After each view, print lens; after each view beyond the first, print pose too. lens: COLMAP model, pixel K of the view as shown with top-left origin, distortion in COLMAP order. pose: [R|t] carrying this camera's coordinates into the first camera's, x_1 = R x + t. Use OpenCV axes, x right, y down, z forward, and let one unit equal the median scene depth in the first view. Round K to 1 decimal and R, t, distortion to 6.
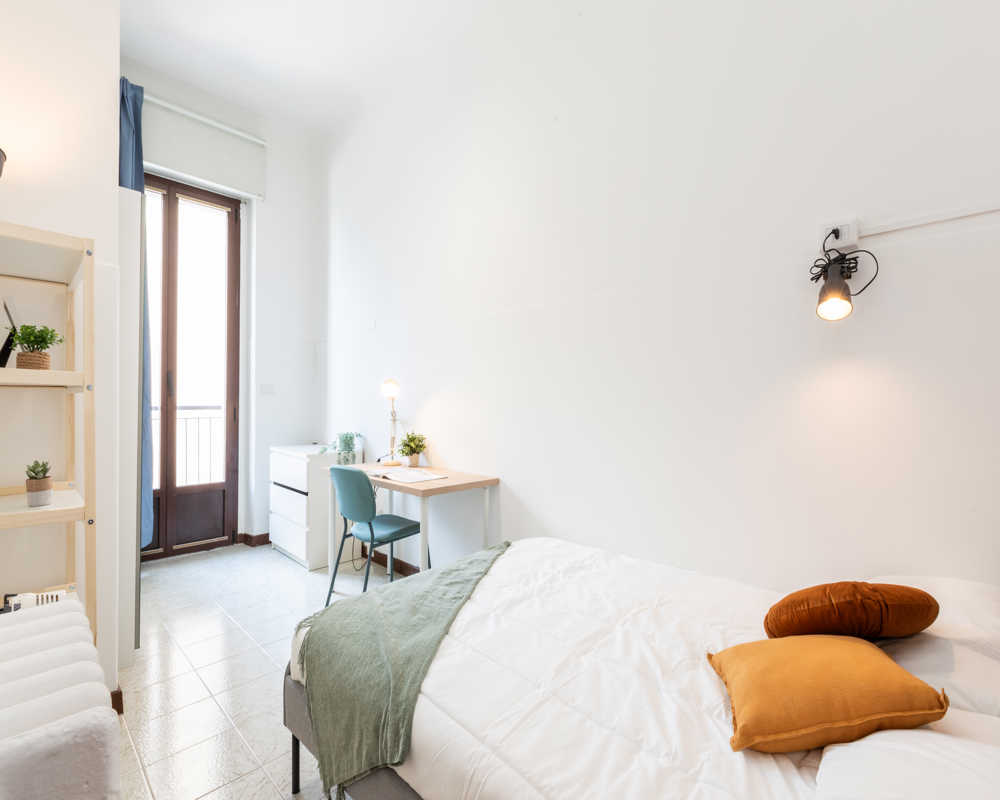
lens RADIAL K [[458.6, 0, 499.4], [0, 458.6, 390.1], [0, 0, 1]] dist [0.000028, 0.000060]
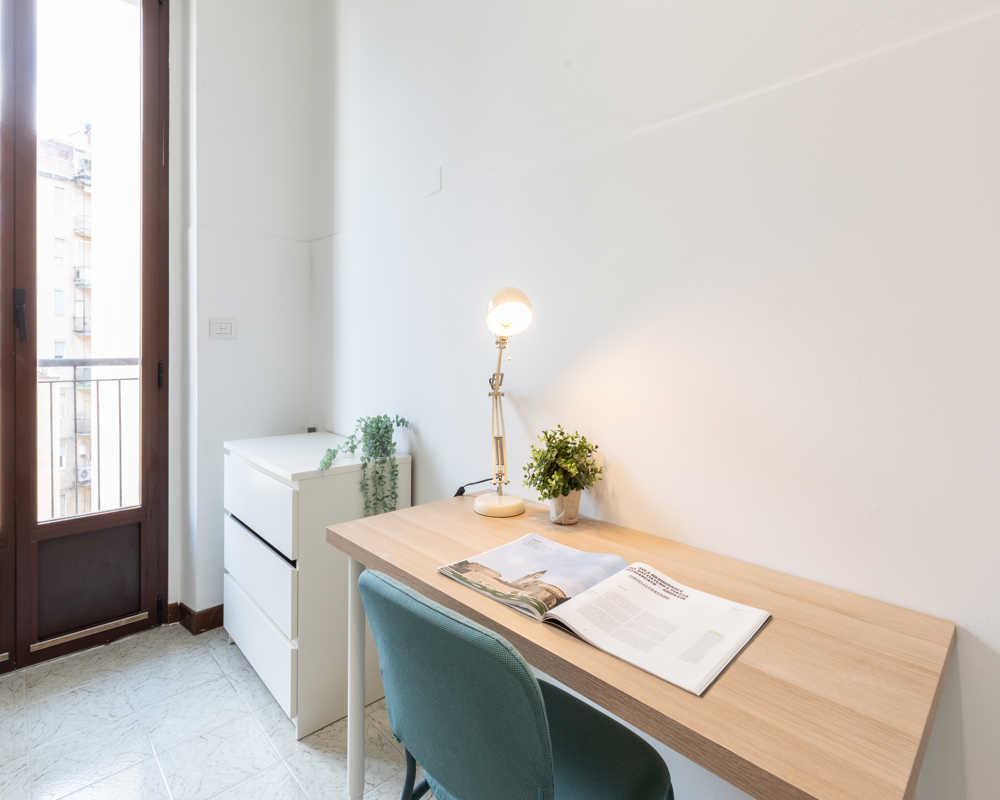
lens RADIAL K [[508.9, 0, 479.6], [0, 508.9, 344.3], [0, 0, 1]] dist [0.000924, -0.001136]
pose [[0.997787, -0.001029, -0.066486, -0.194127], [0.001609, 0.999961, 0.008663, 0.014384], [0.066474, -0.008750, 0.997750, 0.489535]]
